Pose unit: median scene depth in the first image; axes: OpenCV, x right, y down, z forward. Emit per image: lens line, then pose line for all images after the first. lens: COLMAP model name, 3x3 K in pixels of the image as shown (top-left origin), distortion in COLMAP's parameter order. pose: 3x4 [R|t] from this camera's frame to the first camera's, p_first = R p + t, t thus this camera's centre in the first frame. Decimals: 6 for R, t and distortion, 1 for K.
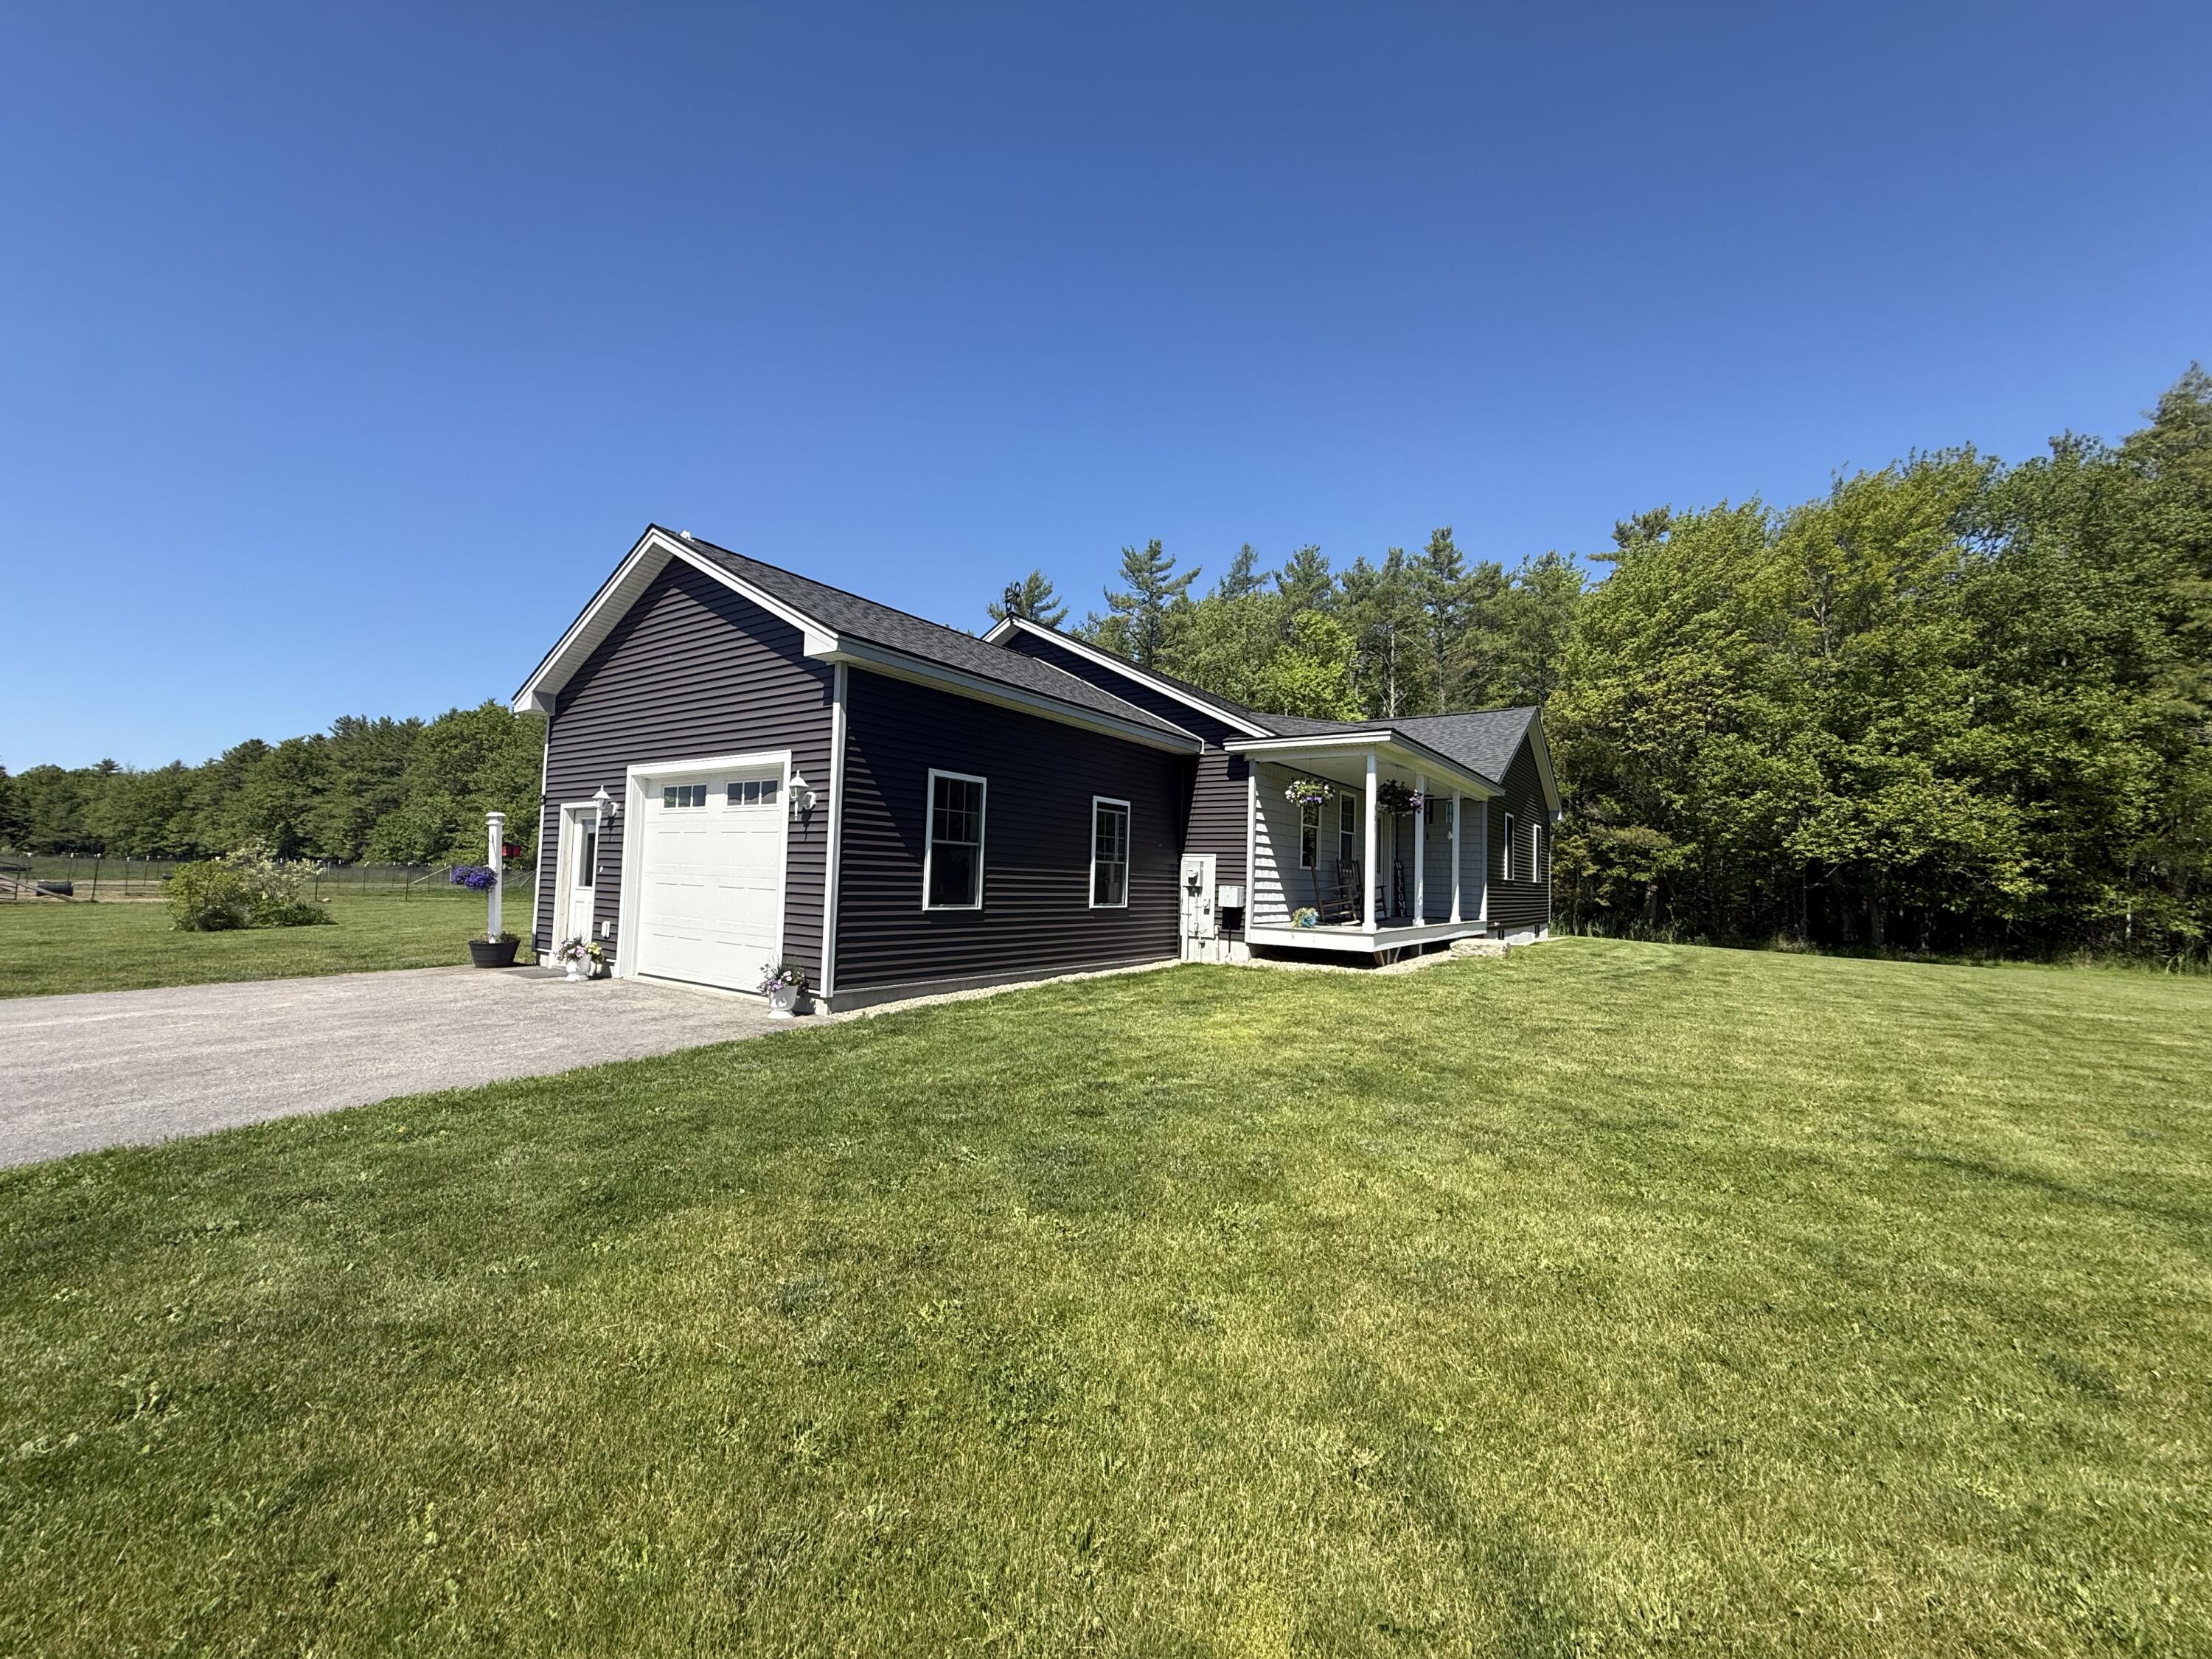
lens RADIAL K [[878.3, 0, 1106.0], [0, 878.3, 829.5], [0, 0, 1]] dist [-0.001130, 0.000041]
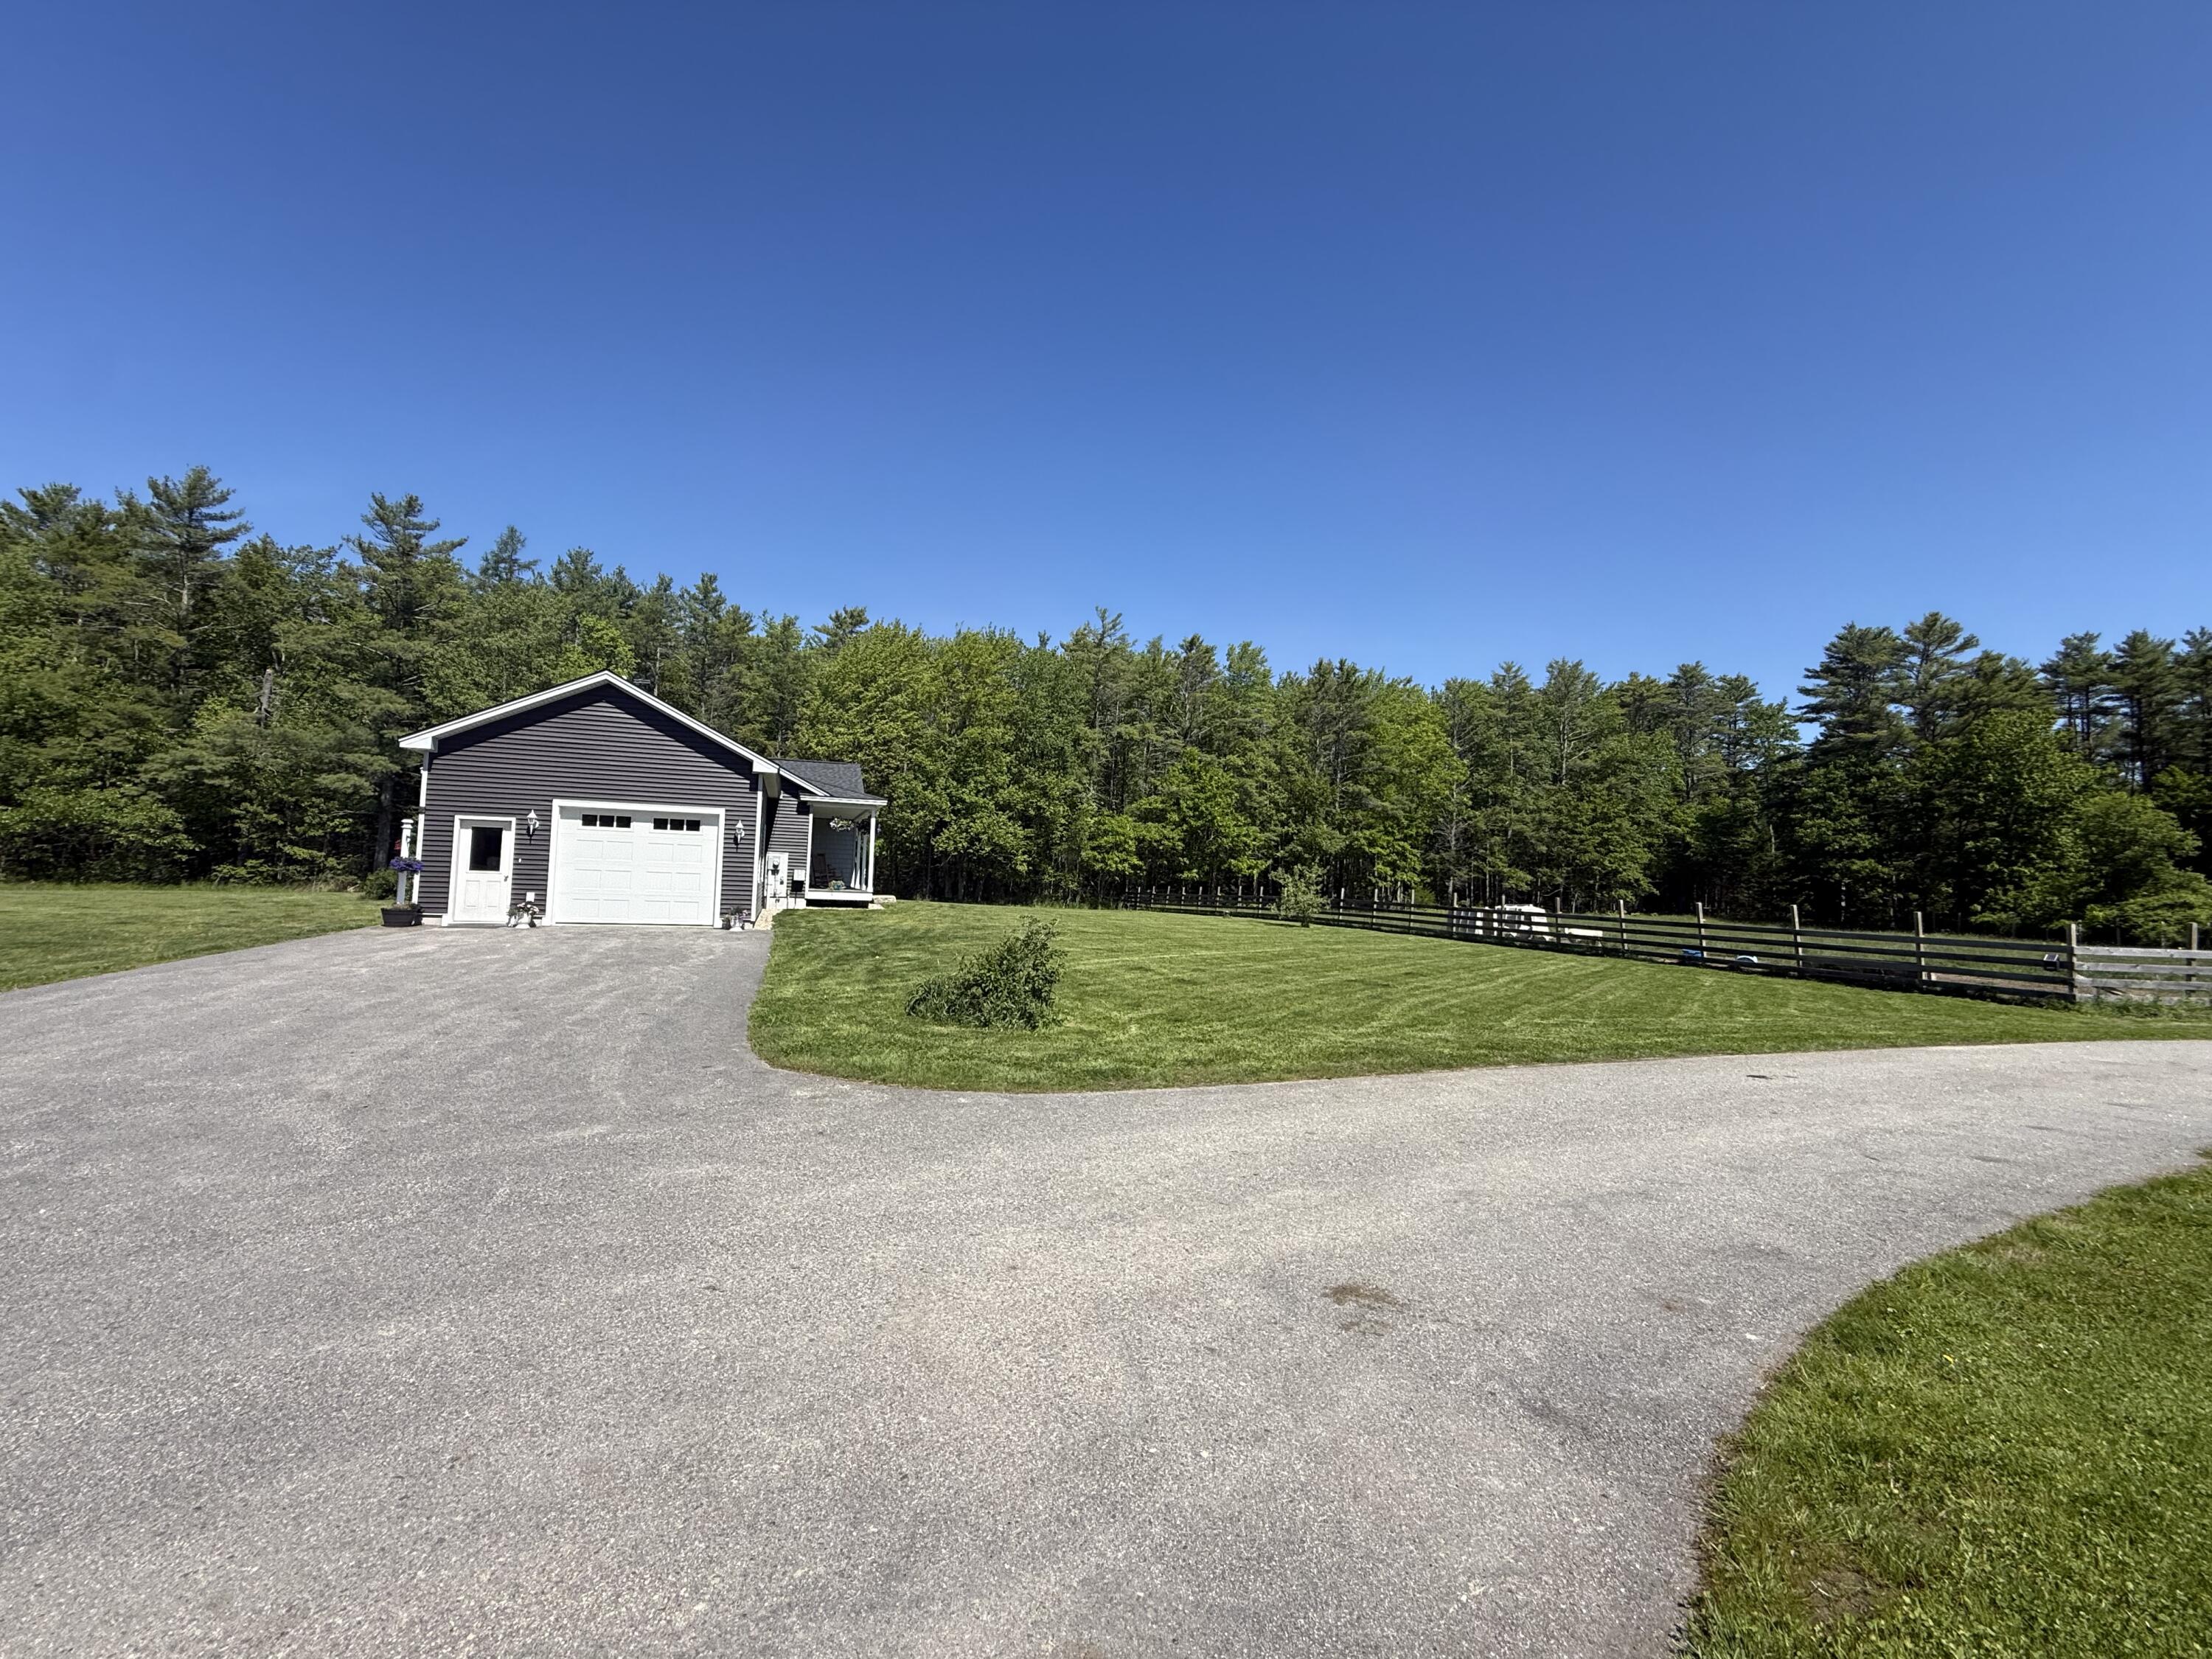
lens RADIAL K [[878.3, 0, 1106.0], [0, 878.3, 829.5], [0, 0, 1]] dist [-0.001130, 0.000041]
pose [[0.575401, 0.038897, 0.816946, -0.479474], [-0.065482, 0.997853, -0.001389, -0.030094], [-0.815246, -0.052695, 0.576713, -0.305057]]
